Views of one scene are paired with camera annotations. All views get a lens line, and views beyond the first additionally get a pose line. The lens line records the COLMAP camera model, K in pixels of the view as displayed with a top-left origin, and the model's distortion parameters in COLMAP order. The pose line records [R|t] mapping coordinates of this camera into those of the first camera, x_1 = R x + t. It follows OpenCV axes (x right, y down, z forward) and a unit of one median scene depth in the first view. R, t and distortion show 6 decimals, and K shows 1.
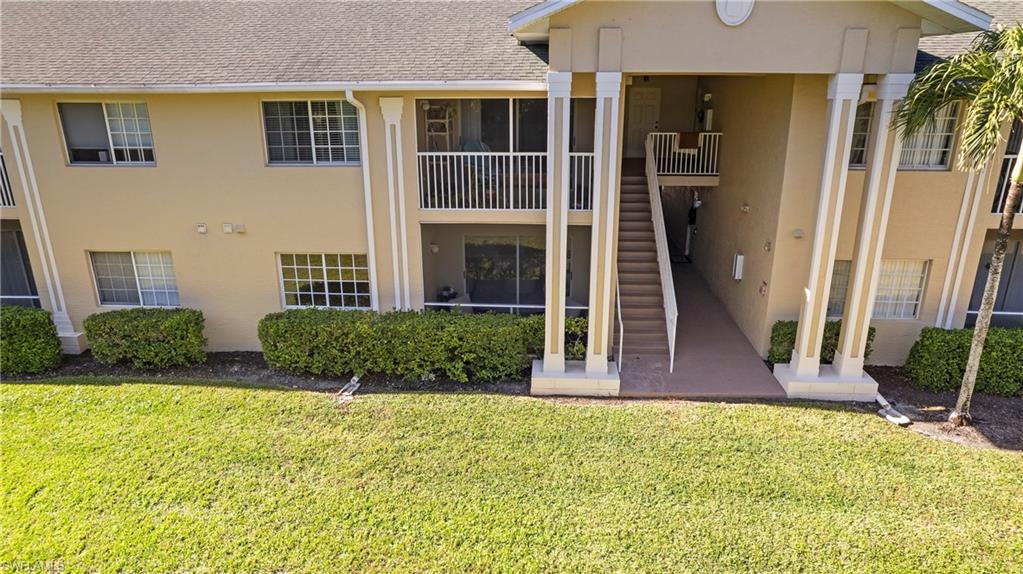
lens RADIAL K [[652.7, 0, 517.0], [0, 652.7, 294.2], [0, 0, 1]] dist [-0.063907, 0.052276]
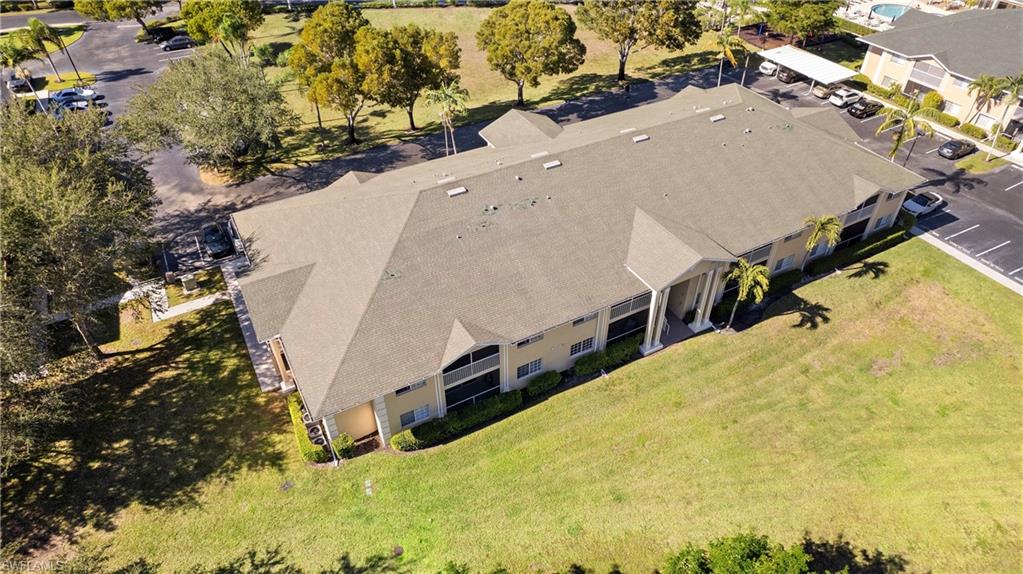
lens RADIAL K [[652.7, 0, 517.0], [0, 652.7, 294.2], [0, 0, 1]] dist [-0.063907, 0.052276]
pose [[0.849804, -0.342525, 0.400638, -2.009245], [0.175136, 0.900382, 0.398296, -1.816704], [-0.497153, -0.268307, 0.825136, -1.673409]]
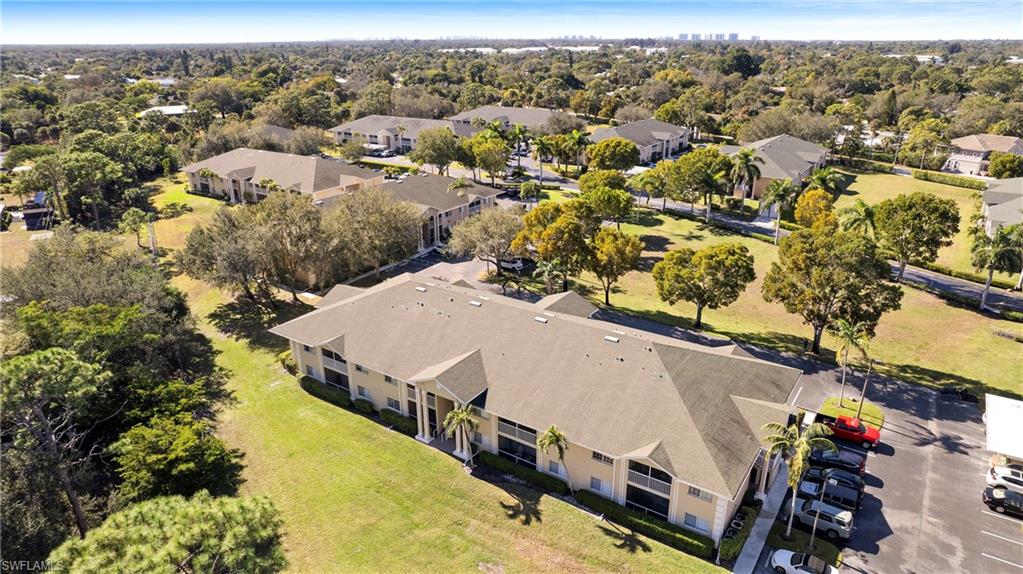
lens RADIAL K [[652.7, 0, 517.0], [0, 652.7, 294.2], [0, 0, 1]] dist [-0.063907, 0.052276]
pose [[0.858756, 0.188294, -0.476532, 2.979762], [-0.167318, 0.982098, 0.086538, -1.568678], [0.484295, 0.005417, 0.874888, -3.164110]]
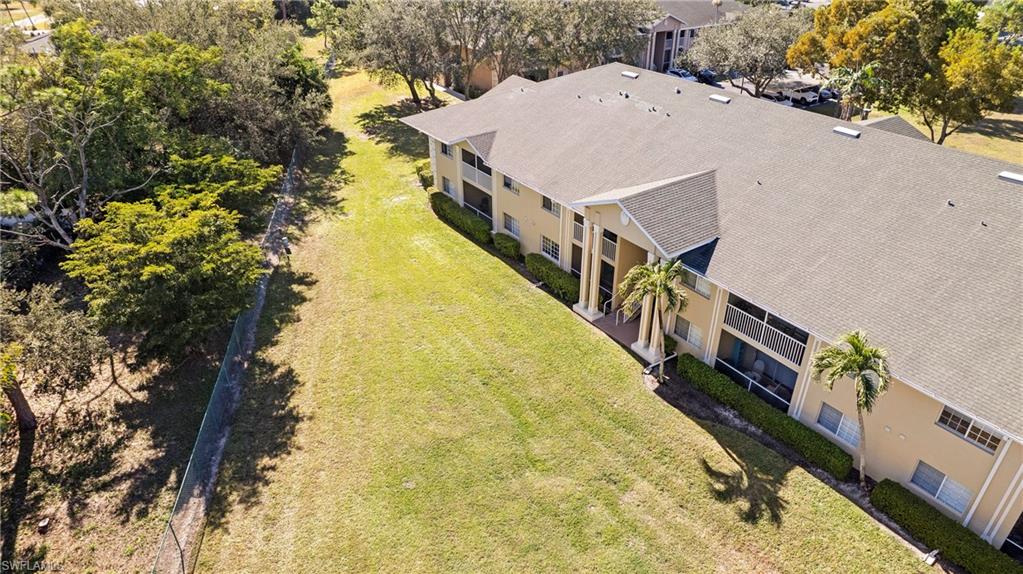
lens RADIAL K [[652.7, 0, 517.0], [0, 652.7, 294.2], [0, 0, 1]] dist [-0.063907, 0.052276]
pose [[0.615105, 0.405946, -0.675910, 1.887385], [-0.260429, 0.913761, 0.311797, -0.792262], [0.744193, -0.015762, 0.667779, -1.225616]]
